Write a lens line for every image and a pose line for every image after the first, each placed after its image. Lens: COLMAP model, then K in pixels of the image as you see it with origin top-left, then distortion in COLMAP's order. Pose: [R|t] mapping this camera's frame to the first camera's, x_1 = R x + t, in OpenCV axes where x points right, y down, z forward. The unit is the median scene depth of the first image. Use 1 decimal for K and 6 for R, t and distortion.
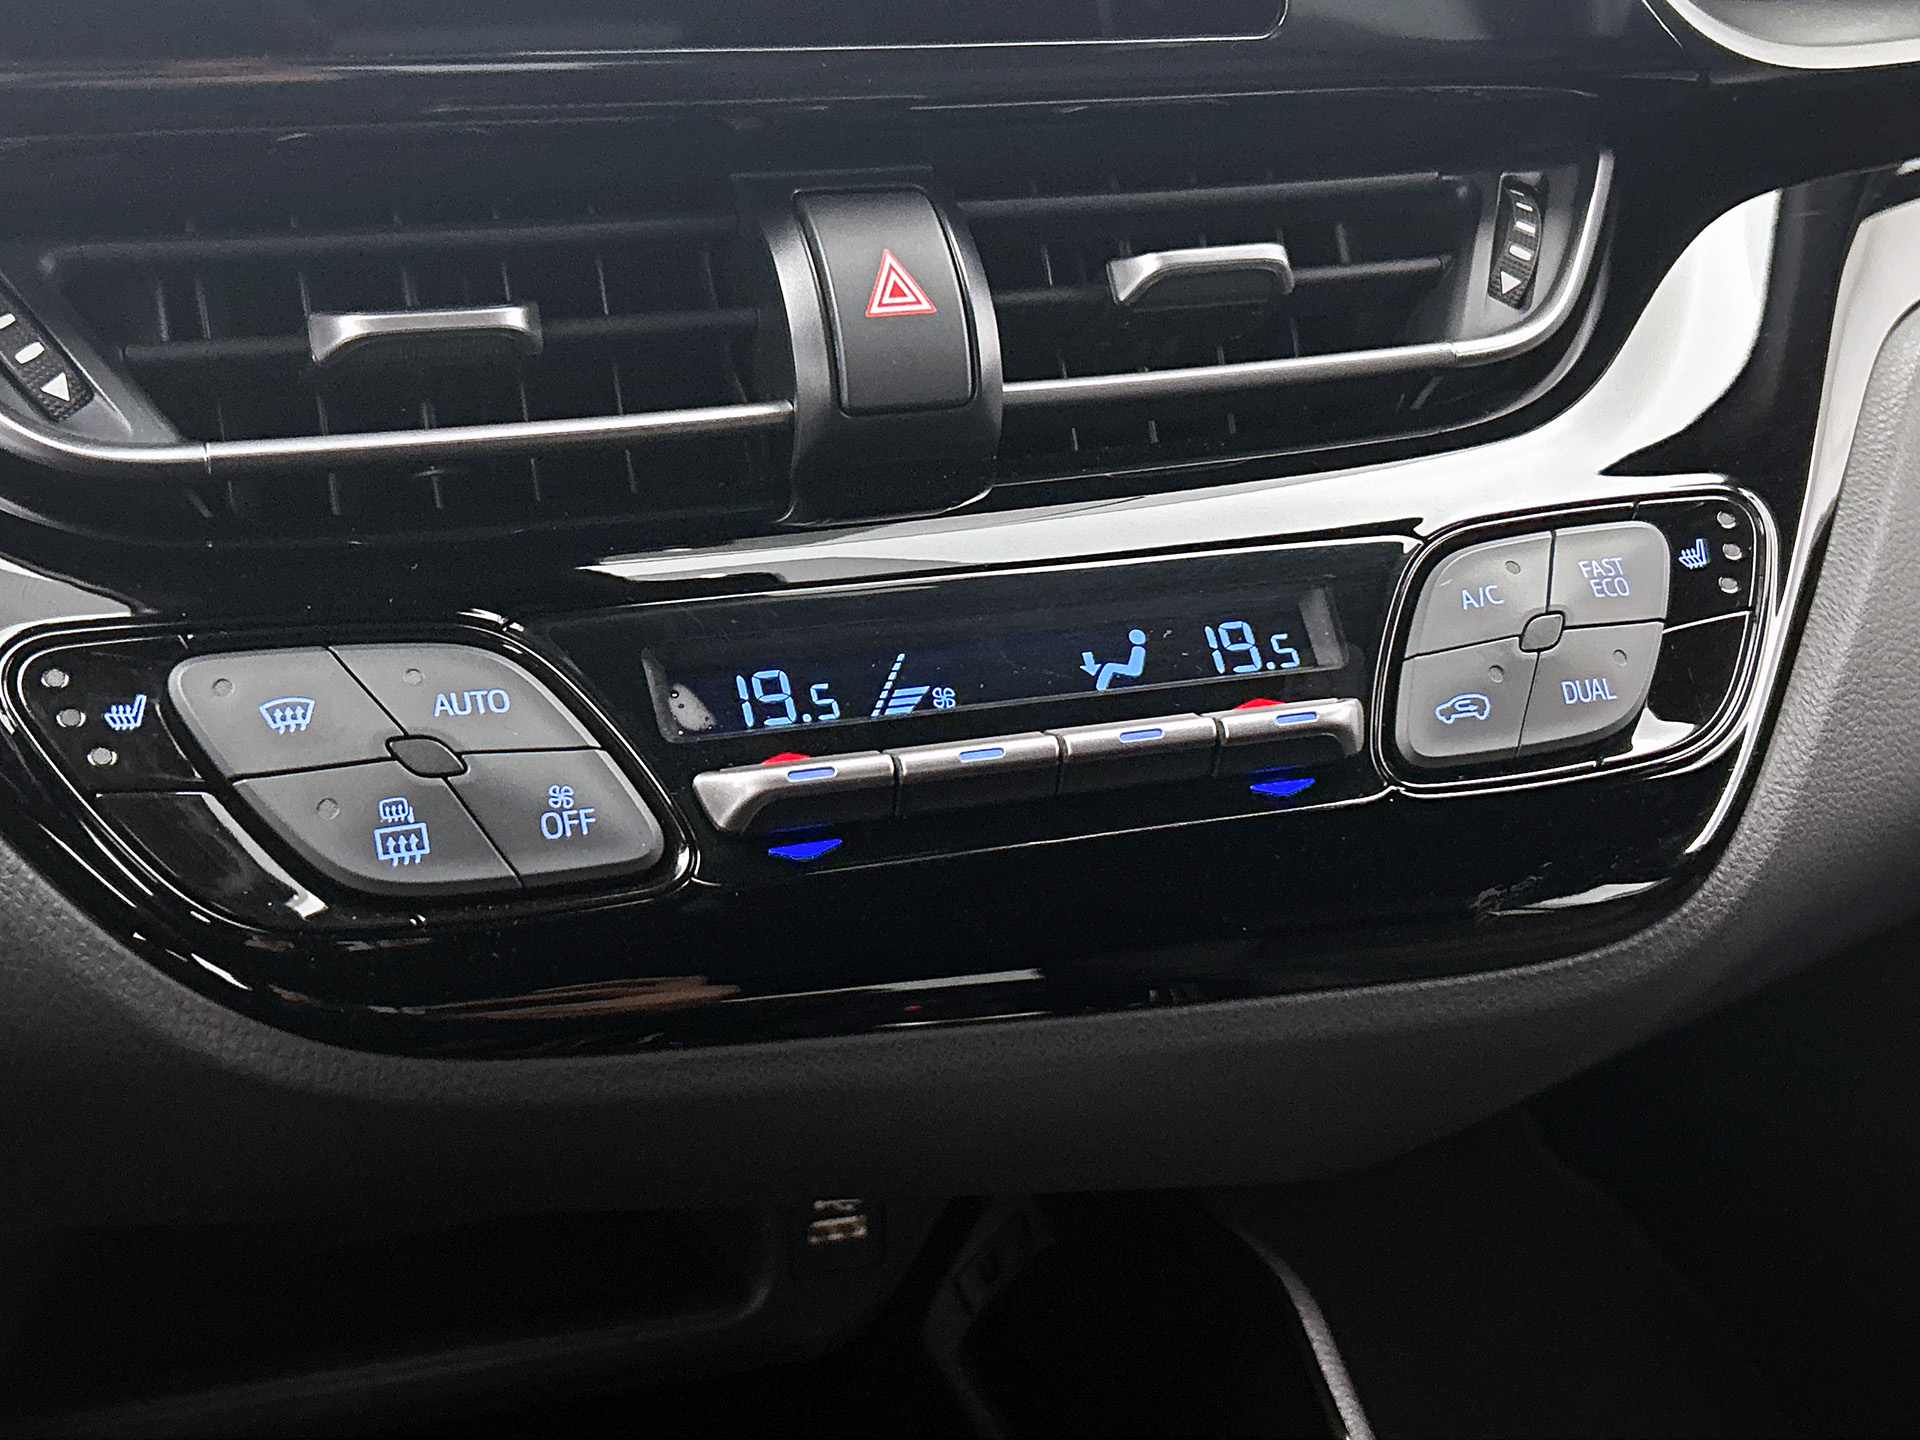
lens RADIAL K [[2257.4, 0, 963.8], [0, 2257.4, 709.7], [0, 0, 1]] dist [0.075058, 0.000000]
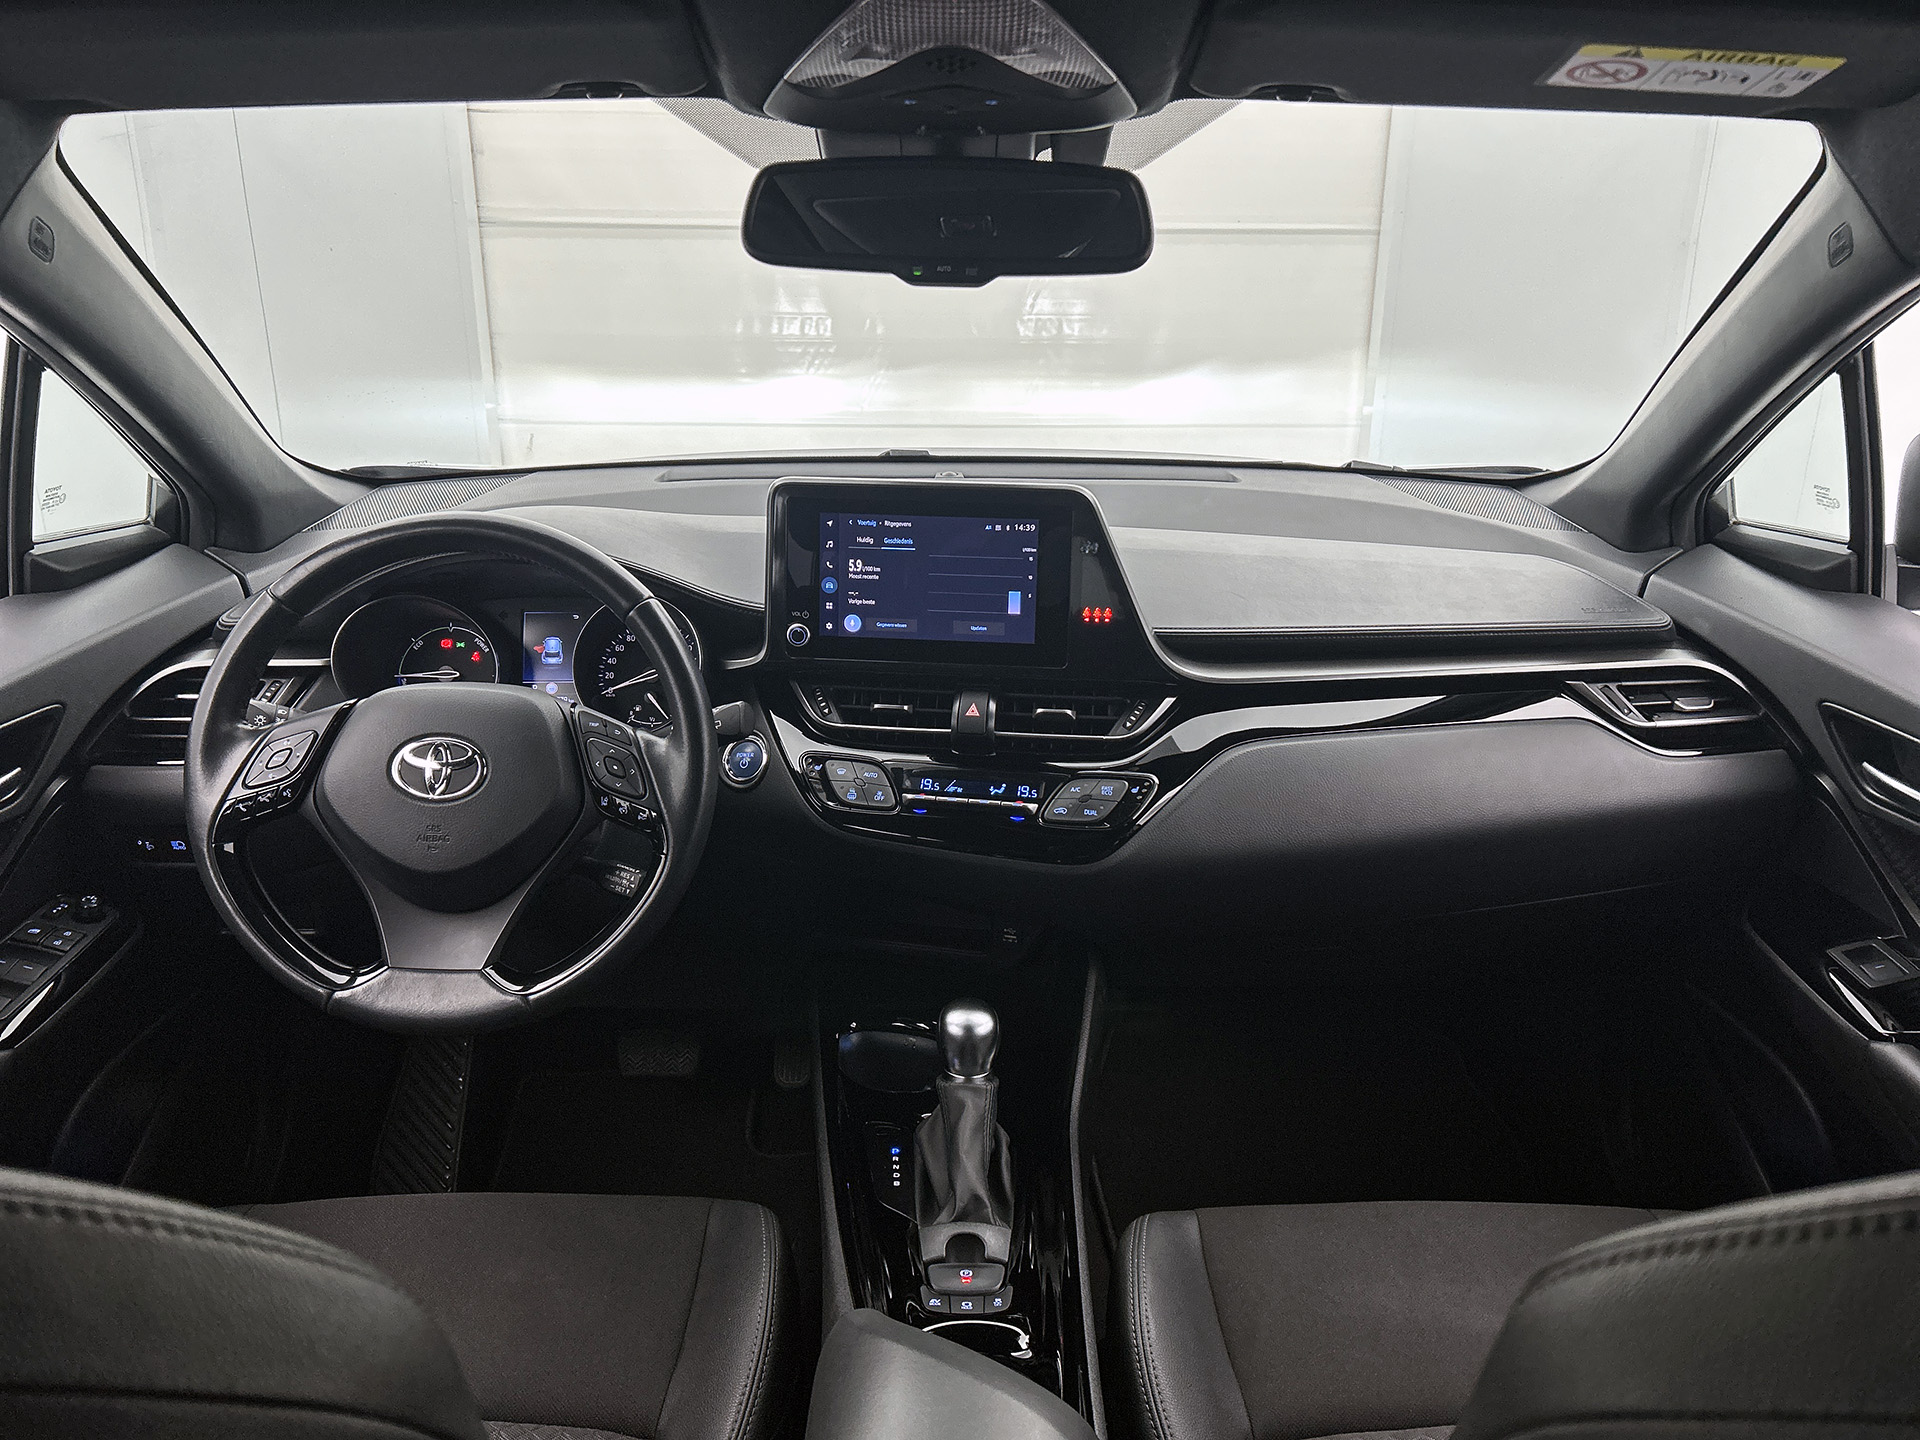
lens RADIAL K [[1495.0, 0, 978.8], [0, 1495.0, 715.7], [0, 0, 1]] dist [0.024805, -0.043741]
pose [[0.872672, 0.131501, -0.470267, 1.551489], [-0.180577, 0.981693, -0.060585, 0.025683], [0.453691, 0.137790, 0.880442, -1.934512]]
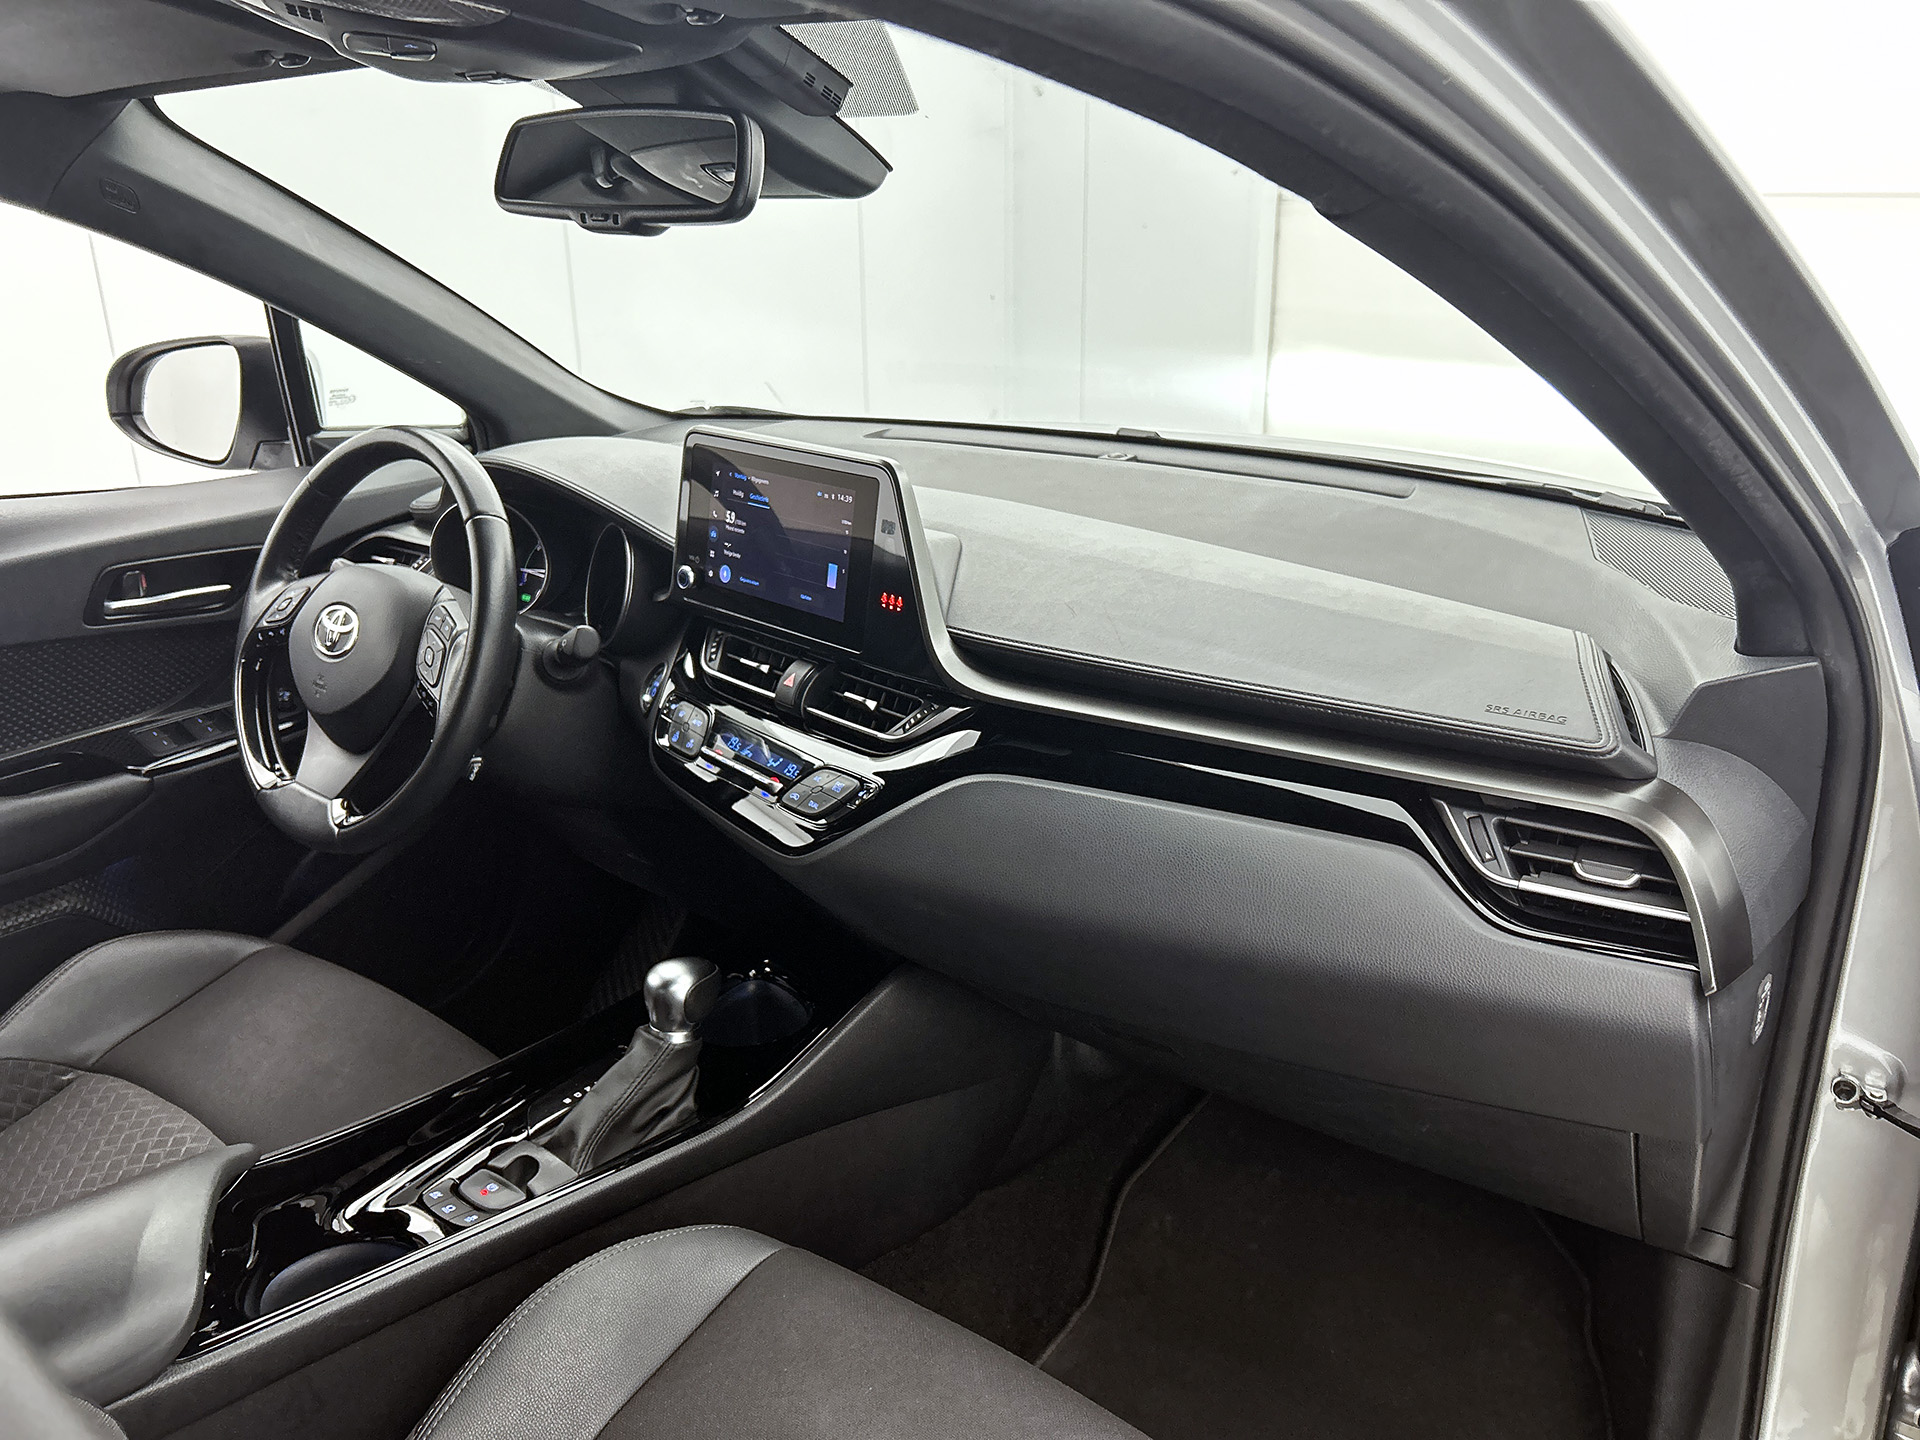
lens RADIAL K [[1495.0, 0, 947.6], [0, 1495.0, 721.0], [0, 0, 1]] dist [0.024805, -0.043741]
pose [[0.362071, 0.277219, -0.889974, 3.005994], [-0.366174, 0.920303, 0.137695, -0.675586], [0.857217, 0.276030, 0.434726, -0.097942]]
